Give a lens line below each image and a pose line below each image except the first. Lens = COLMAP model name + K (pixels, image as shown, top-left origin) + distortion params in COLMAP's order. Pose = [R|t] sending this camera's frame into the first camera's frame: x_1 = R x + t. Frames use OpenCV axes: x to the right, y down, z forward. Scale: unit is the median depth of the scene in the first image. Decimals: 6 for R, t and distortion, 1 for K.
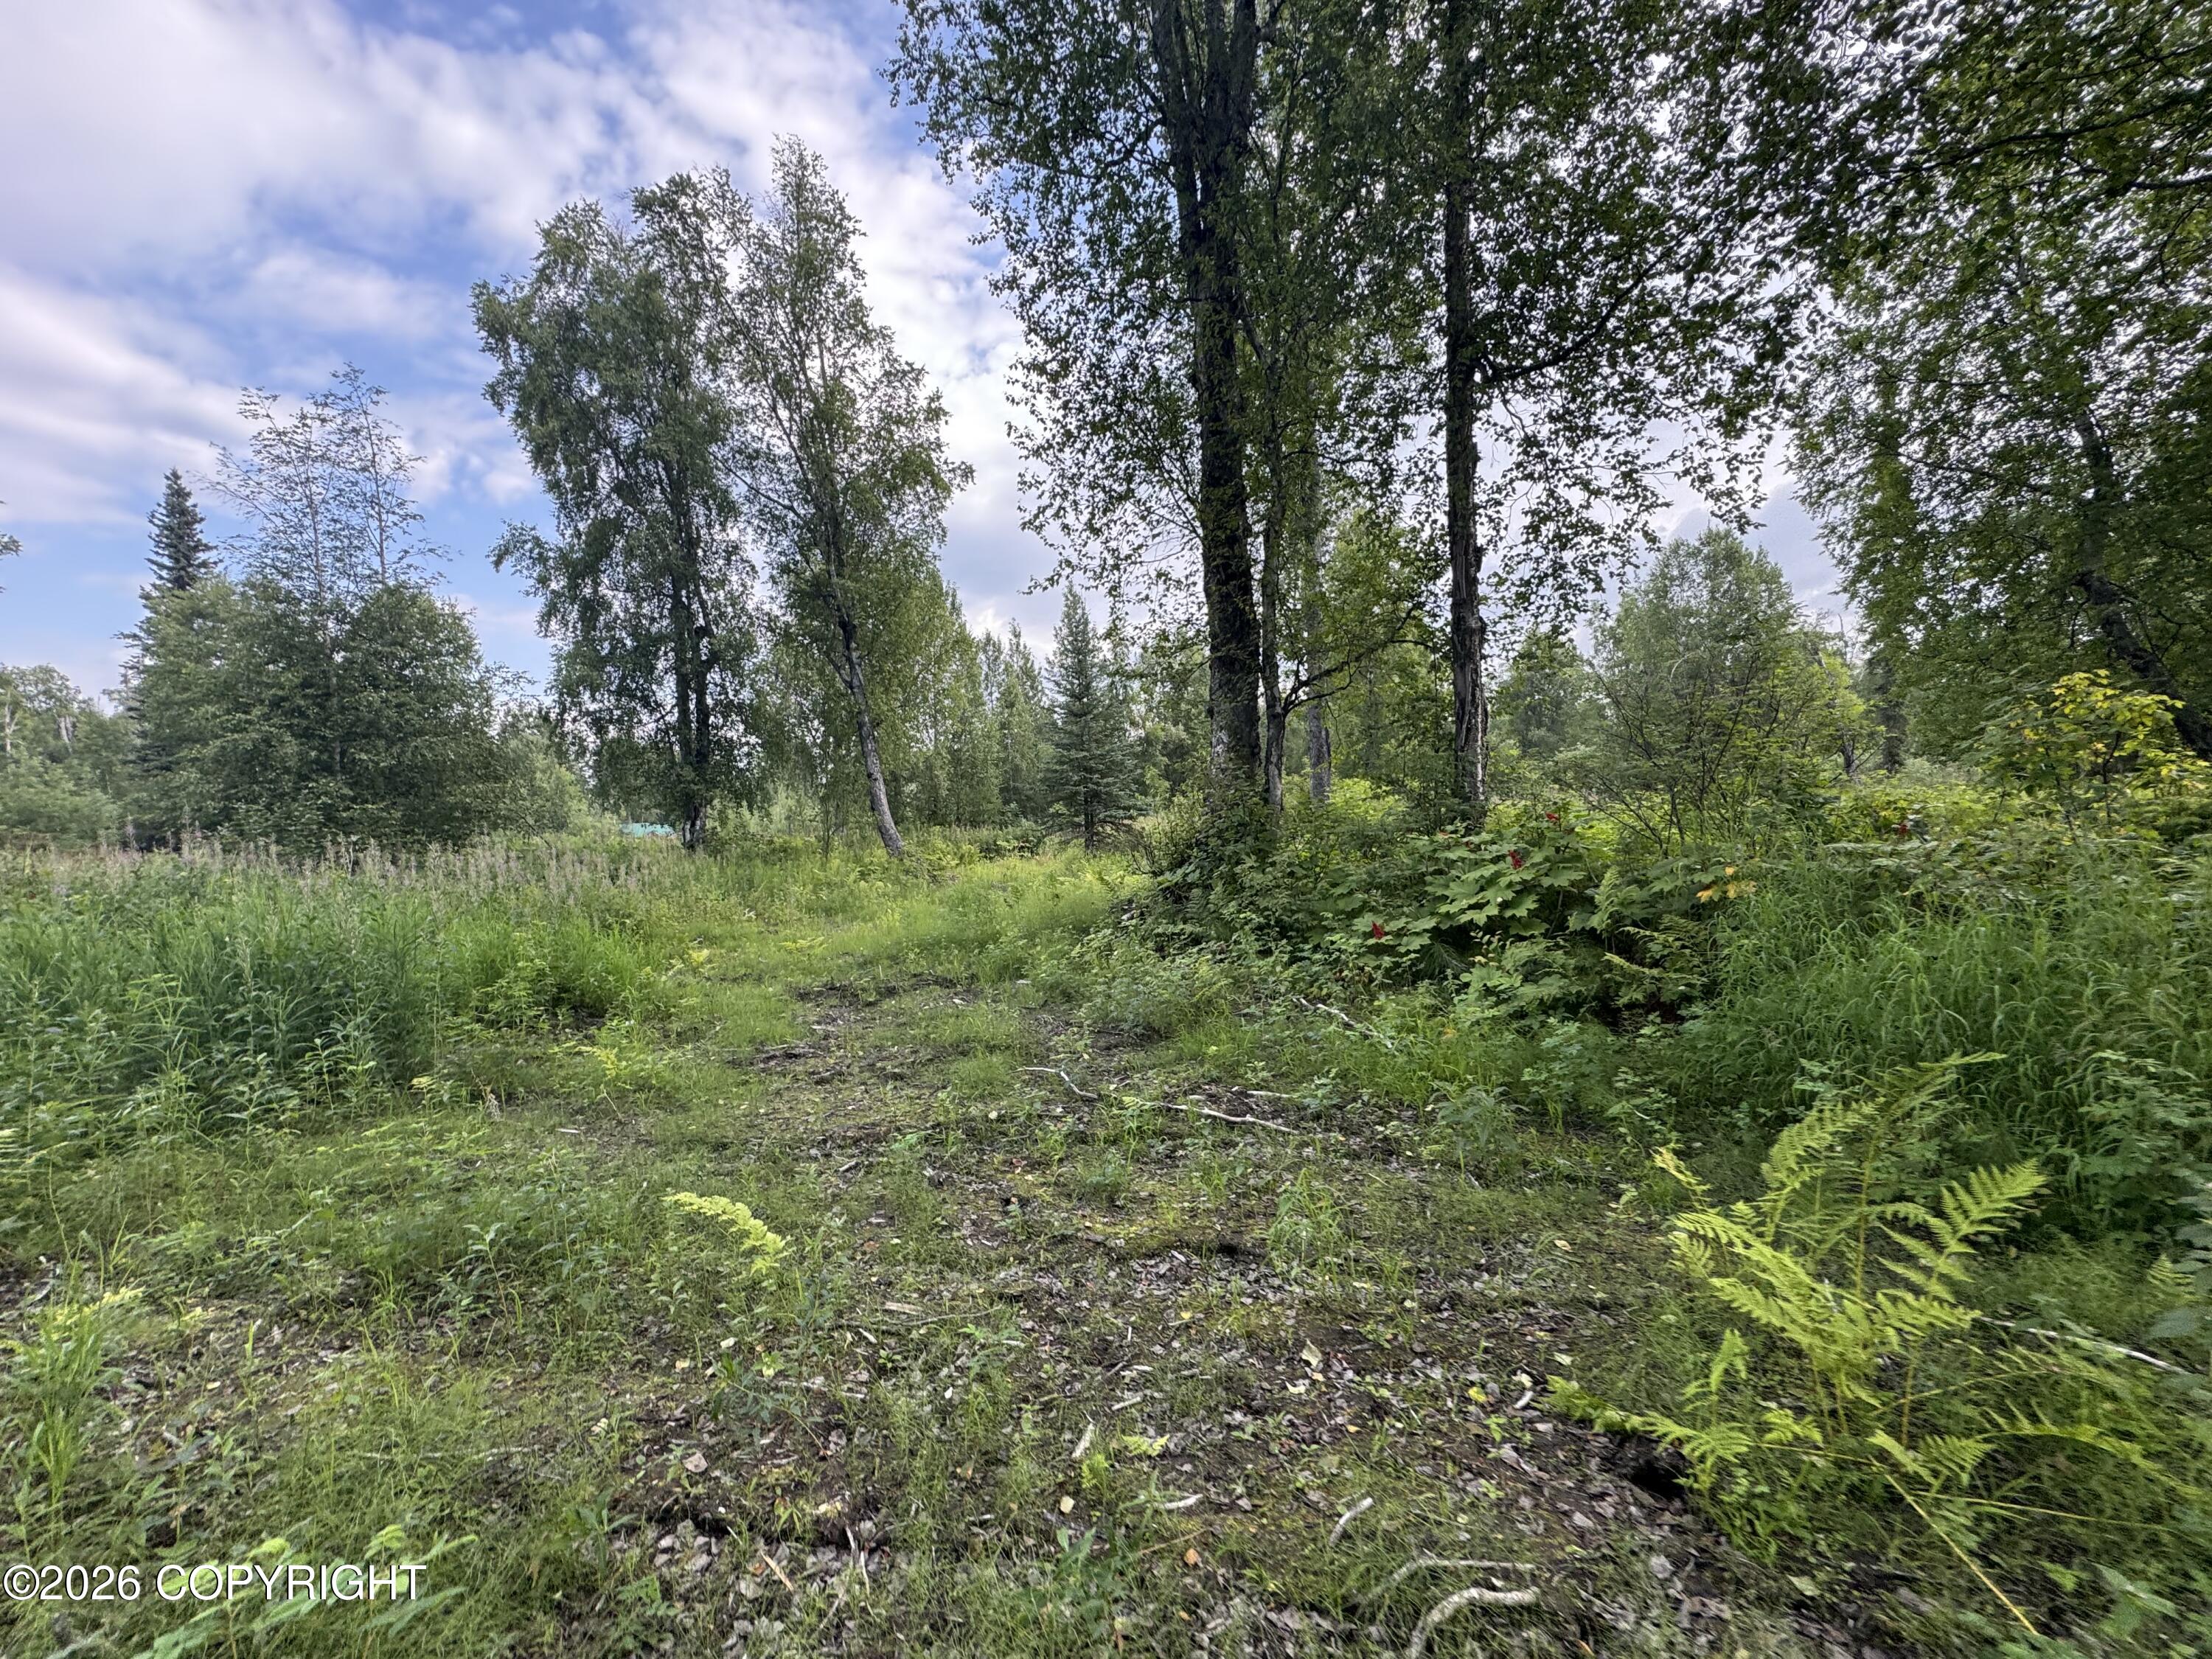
lens RADIAL K [[878.7, 0, 1111.9], [0, 878.7, 825.6], [0, 0, 1]] dist [-0.003286, 0.000694]
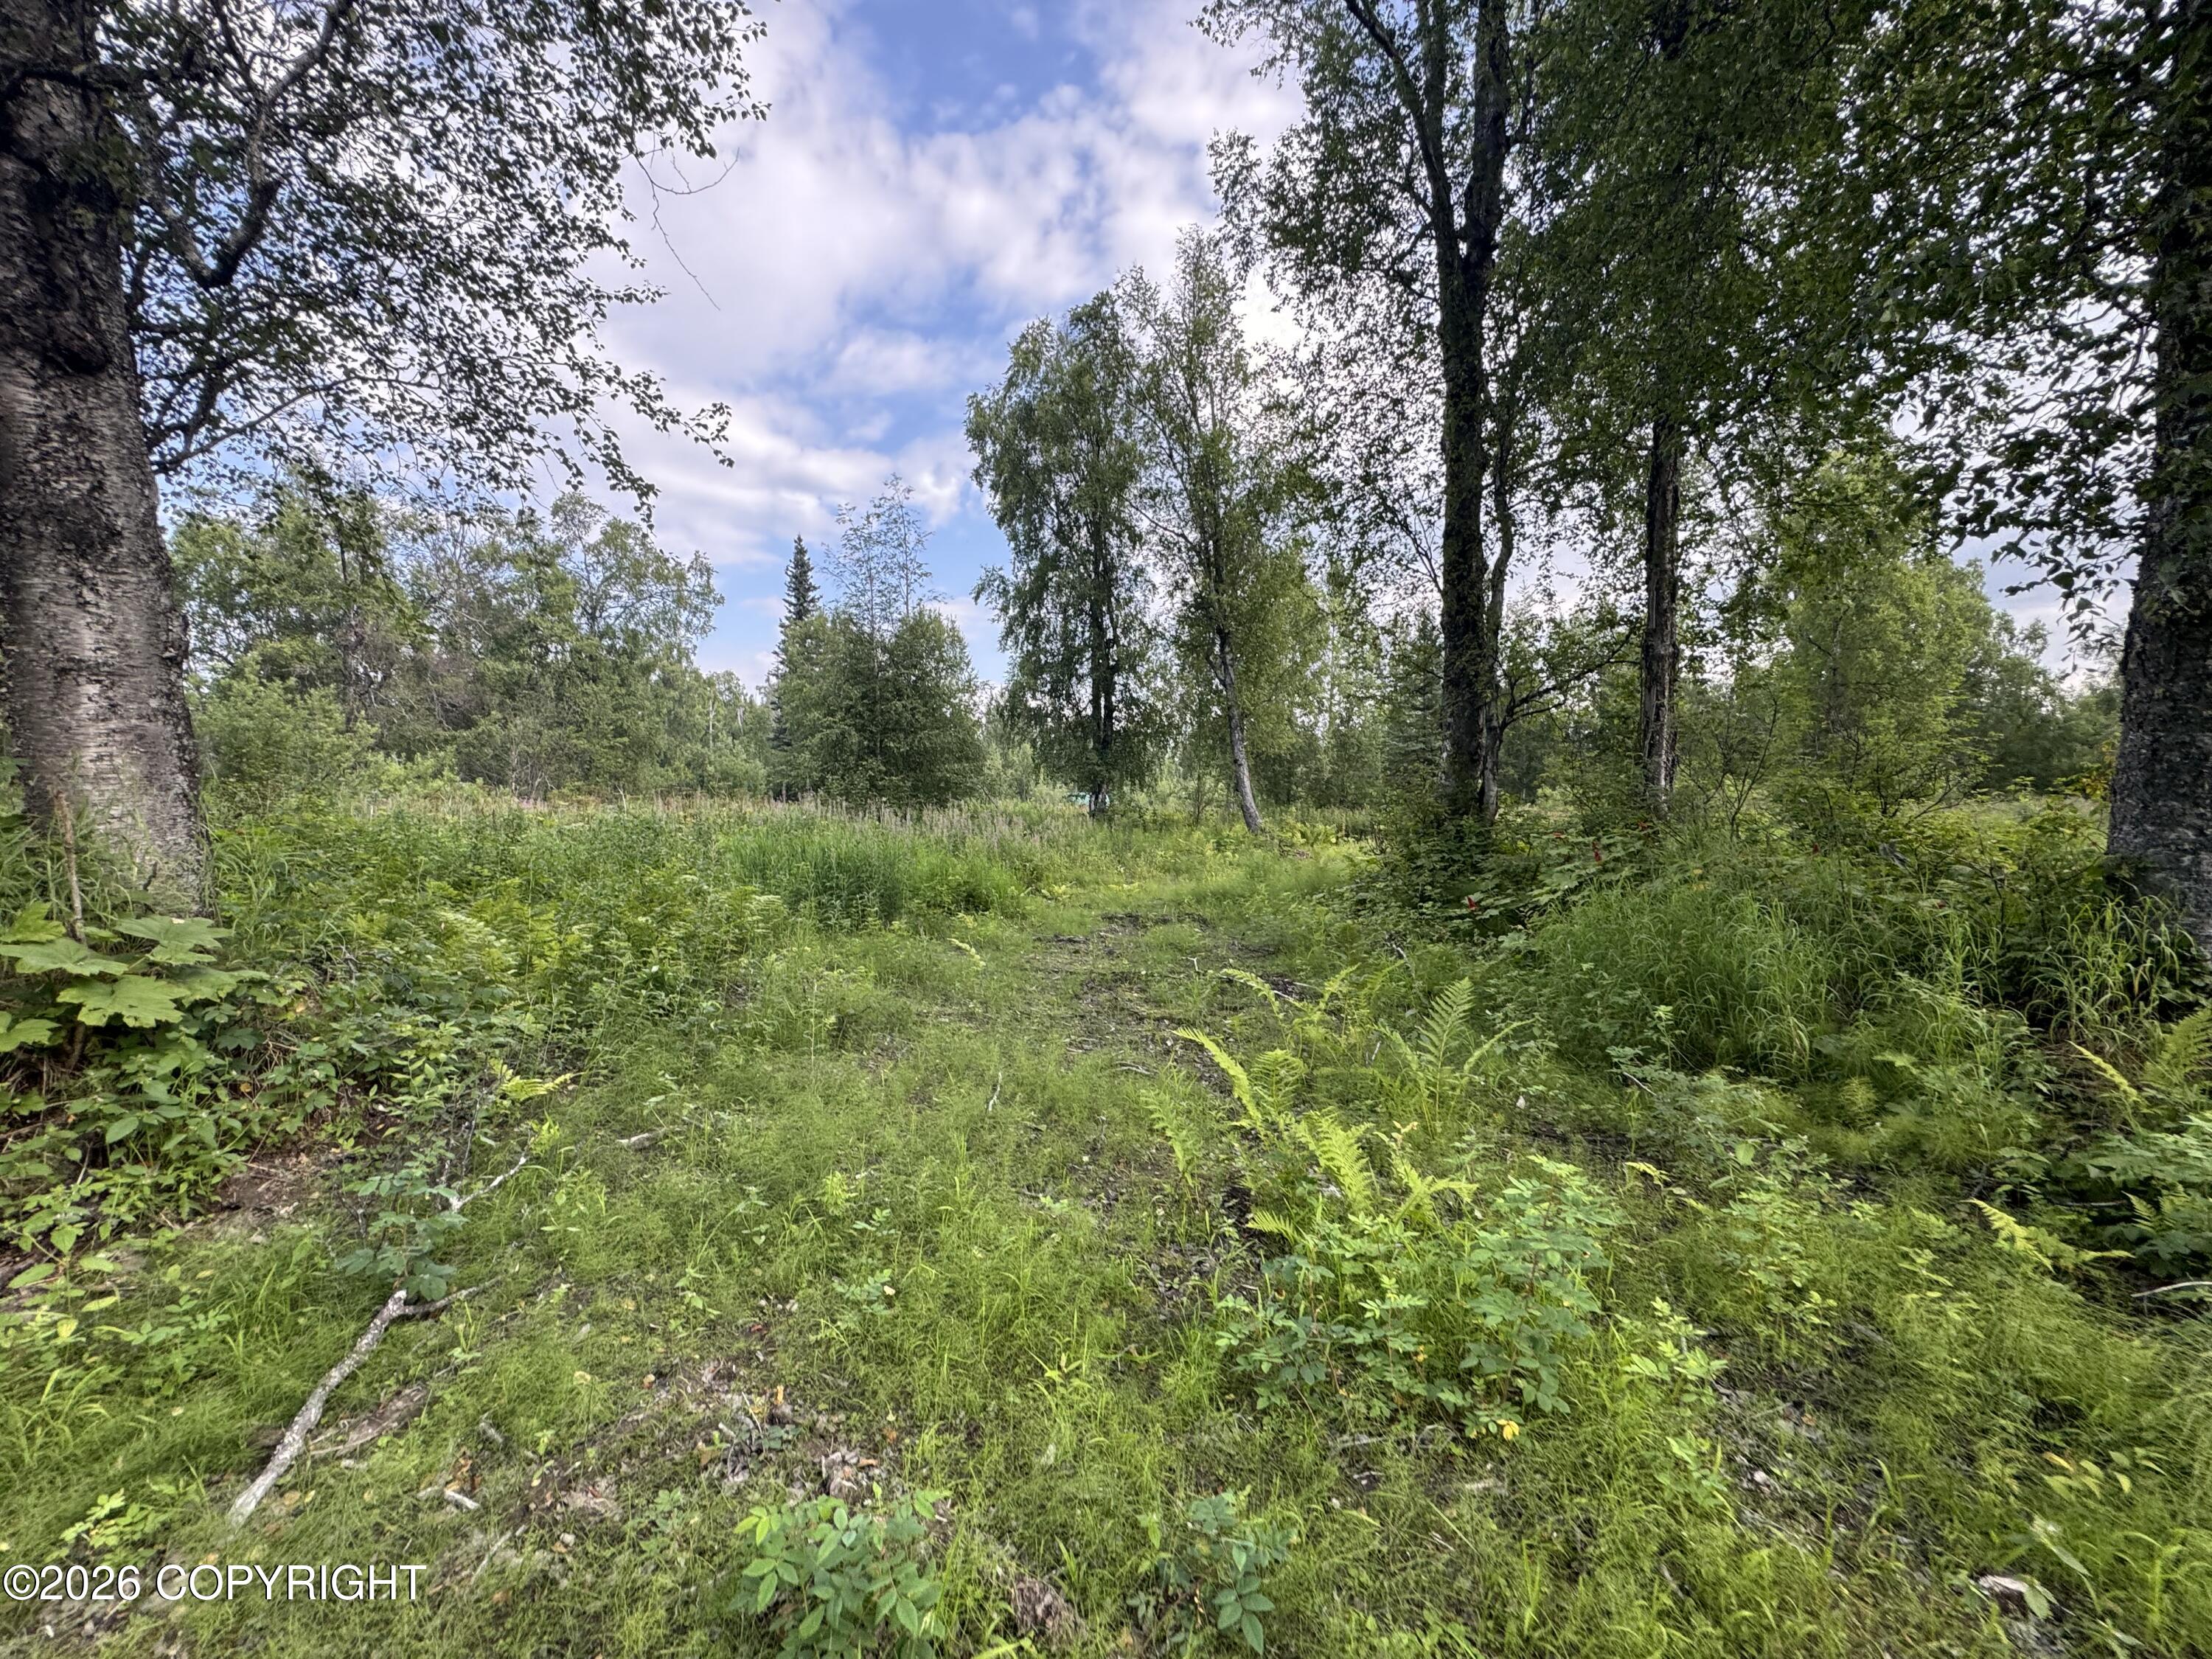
lens RADIAL K [[878.7, 0, 1103.2], [0, 878.7, 836.0], [0, 0, 1]] dist [-0.003286, 0.000694]
pose [[0.890592, 0.060013, -0.450826, 0.100195], [-0.042480, 0.997899, 0.048920, -0.008688], [0.452815, -0.024416, 0.891270, -0.119538]]
